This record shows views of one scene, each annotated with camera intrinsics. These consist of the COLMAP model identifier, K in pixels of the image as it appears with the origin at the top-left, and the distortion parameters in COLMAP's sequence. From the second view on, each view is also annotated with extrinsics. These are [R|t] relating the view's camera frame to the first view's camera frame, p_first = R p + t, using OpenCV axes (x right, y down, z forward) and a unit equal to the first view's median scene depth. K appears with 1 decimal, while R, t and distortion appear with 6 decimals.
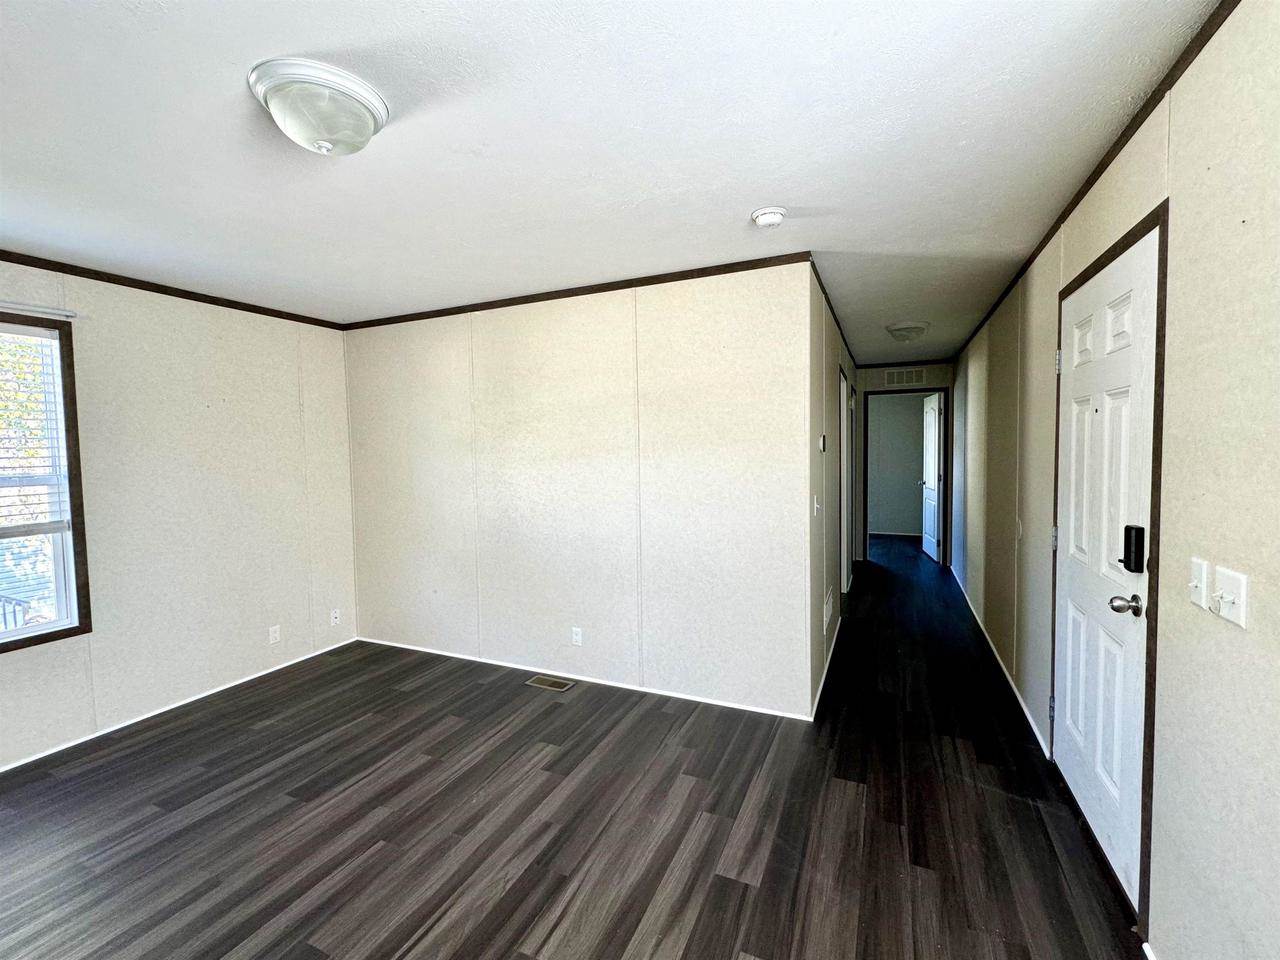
lens RADIAL K [[512.6, 0, 649.6], [0, 512.6, 468.8], [0, 0, 1]] dist [-0.003404, -0.000130]
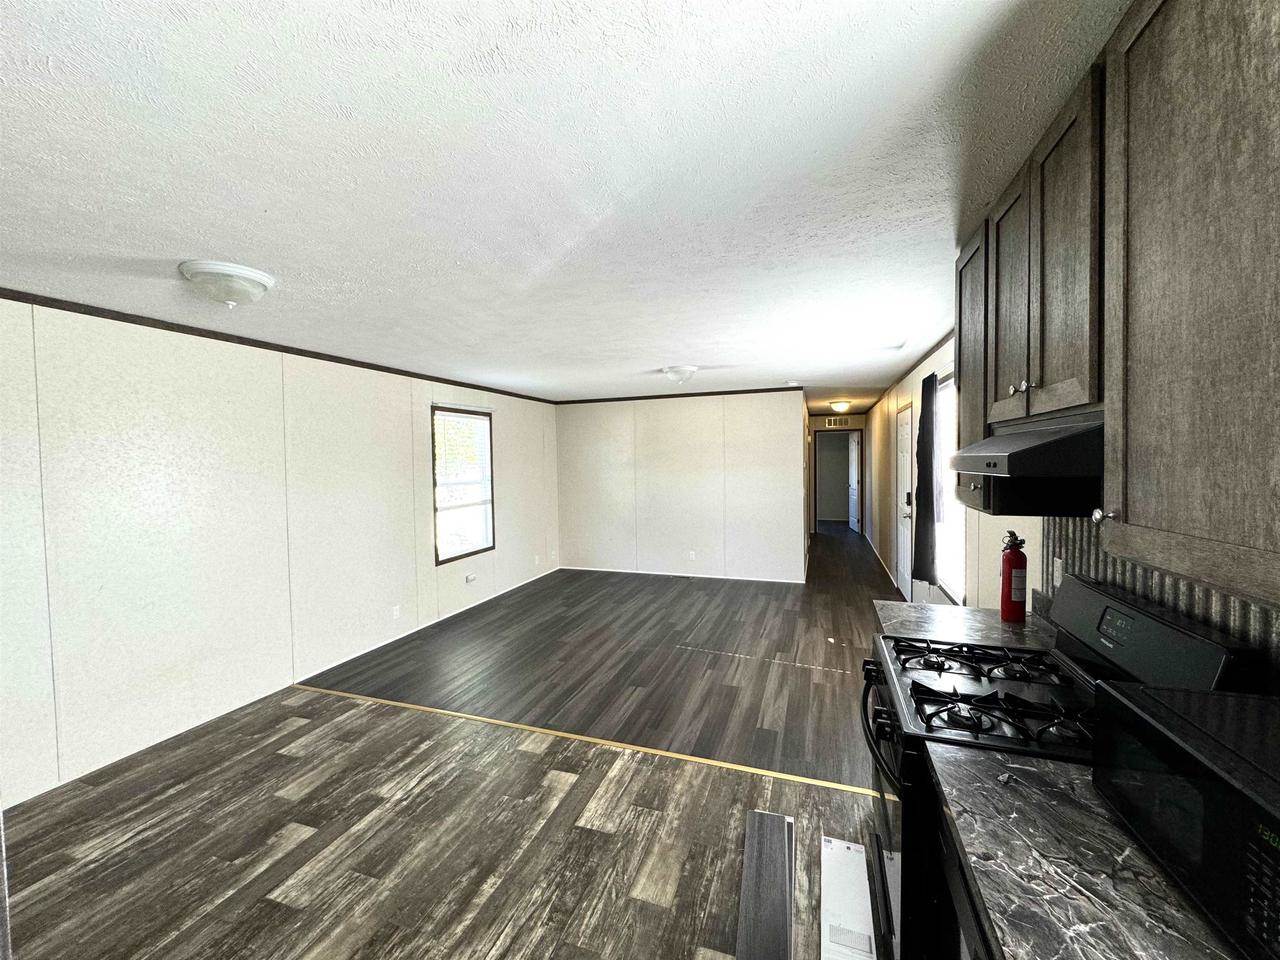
lens RADIAL K [[512.6, 0, 632.2], [0, 512.6, 470.0], [0, 0, 1]] dist [-0.003404, -0.000130]
pose [[0.996298, -0.000835, 0.085967, -0.700577], [0.002626, 0.999782, -0.020718, 0.019704], [-0.085931, 0.020867, 0.996083, -1.338154]]
